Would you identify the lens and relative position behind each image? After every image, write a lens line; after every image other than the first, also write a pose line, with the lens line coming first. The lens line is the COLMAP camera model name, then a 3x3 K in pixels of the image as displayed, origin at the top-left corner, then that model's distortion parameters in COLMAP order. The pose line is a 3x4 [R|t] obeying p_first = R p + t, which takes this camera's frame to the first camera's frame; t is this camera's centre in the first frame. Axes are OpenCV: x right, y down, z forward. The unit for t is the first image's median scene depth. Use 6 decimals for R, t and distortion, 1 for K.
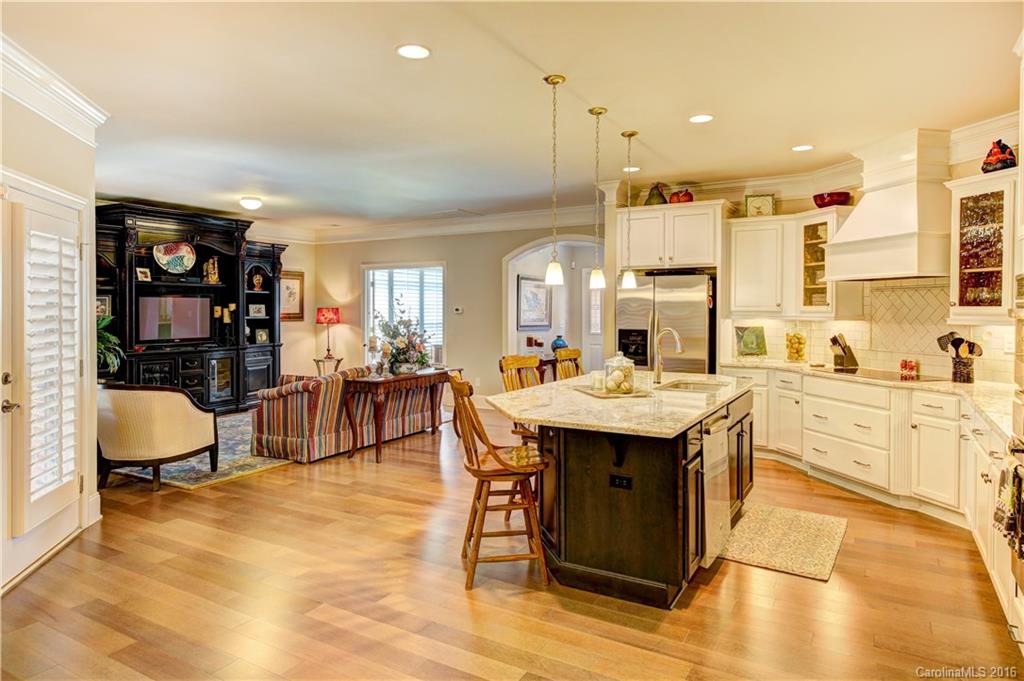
lens RADIAL K [[632.3, 0, 513.0], [0, 632.3, 315.6], [0, 0, 1]] dist [0.000324, 0.000082]
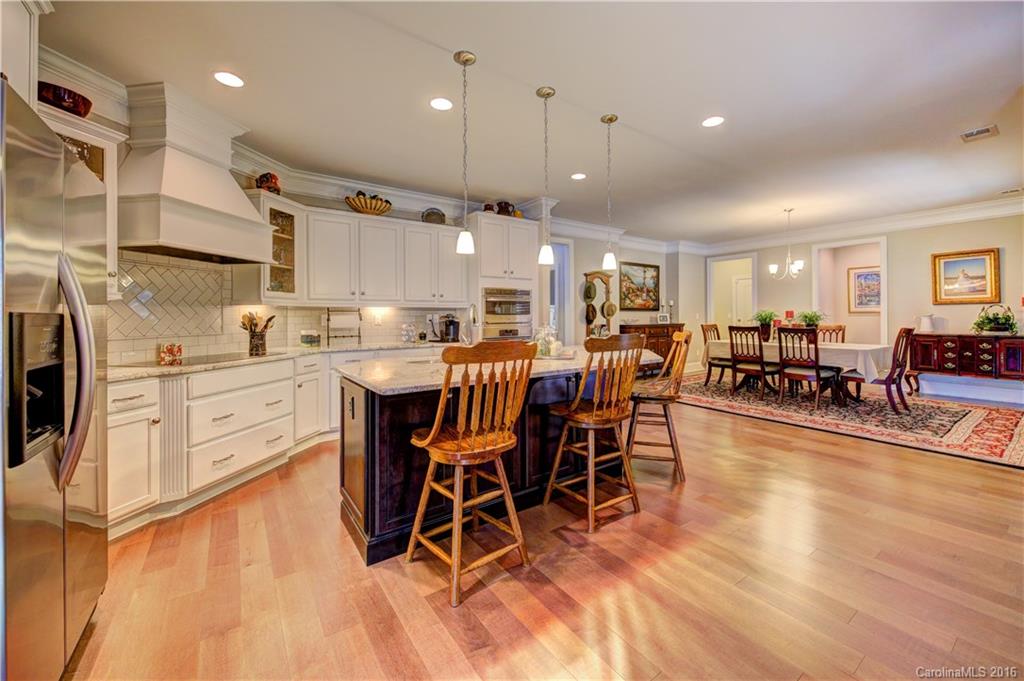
lens RADIAL K [[401.7, 0, 514.0], [0, 401.7, 316.1], [0, 0, 1]] dist [0.001128, -0.003598]
pose [[-0.911500, 0.005721, 0.411259, -0.063715], [0.009668, 0.999925, 0.007519, 0.026390], [-0.411186, 0.010830, -0.911487, 1.194580]]
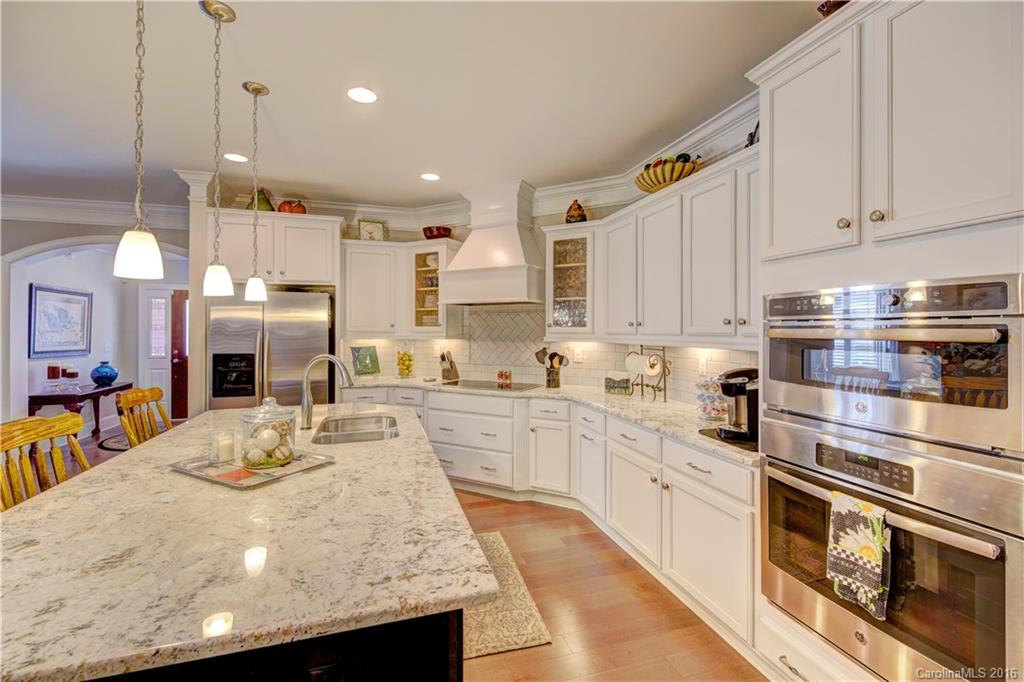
lens RADIAL K [[443.2, 0, 514.4], [0, 443.2, 328.4], [0, 0, 1]] dist [0.025764, -0.015139]
pose [[0.673646, 0.000631, 0.739054, 0.003850], [0.008030, 0.999934, -0.008173, -0.004437], [-0.739011, 0.011441, 0.673597, 0.367385]]
